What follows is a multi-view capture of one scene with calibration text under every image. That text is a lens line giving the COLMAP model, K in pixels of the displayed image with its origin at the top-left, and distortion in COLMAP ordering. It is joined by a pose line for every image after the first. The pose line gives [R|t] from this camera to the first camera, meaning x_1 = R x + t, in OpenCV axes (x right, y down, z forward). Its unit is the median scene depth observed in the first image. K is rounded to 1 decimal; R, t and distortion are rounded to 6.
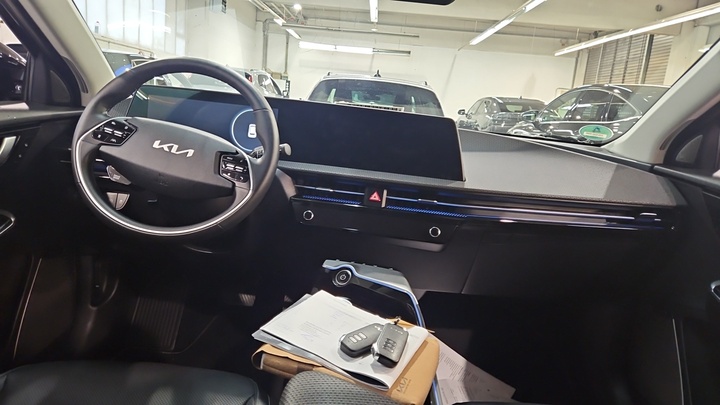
lens RADIAL K [[479.3, 0, 361.6], [0, 479.3, 202.8], [0, 0, 1]] dist [0.004035, -0.008303]
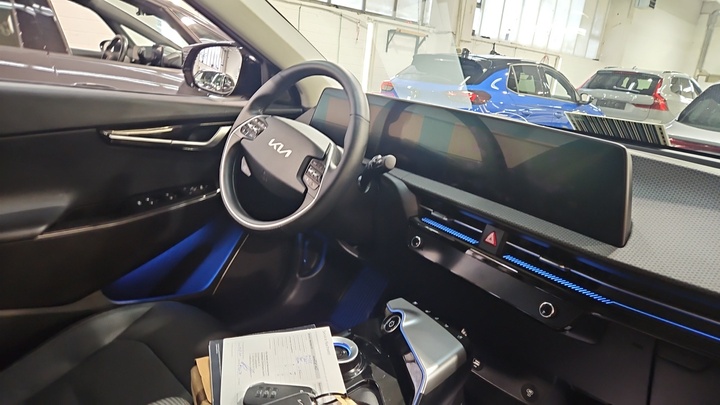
lens RADIAL K [[479.3, 0, 361.7], [0, 479.3, 203.8], [0, 0, 1]] dist [0.004035, -0.008303]
pose [[0.687829, 0.176062, -0.704197, 0.046492], [-0.179893, 0.981220, 0.069611, -0.009272], [0.703228, 0.078800, 0.706584, 0.037393]]
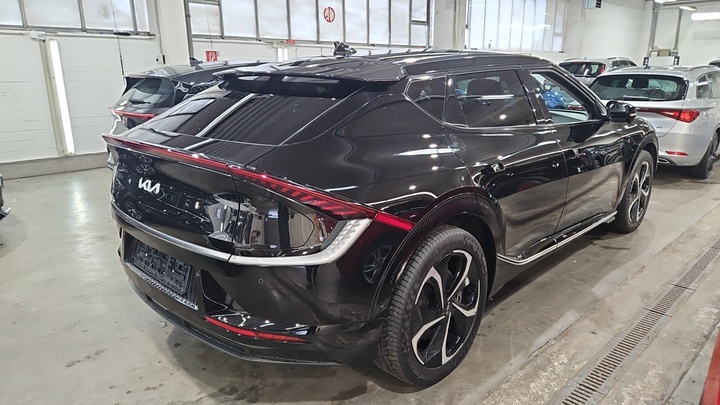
lens RADIAL K [[479.3, 0, 360.3], [0, 479.3, 203.3], [0, 0, 1]] dist [0.004035, -0.008303]
pose [[0.704535, 0.077547, -0.705419, 0.213707], [-0.056474, 0.996986, 0.053196, 0.049649], [0.707418, 0.002359, 0.706791, -0.273072]]
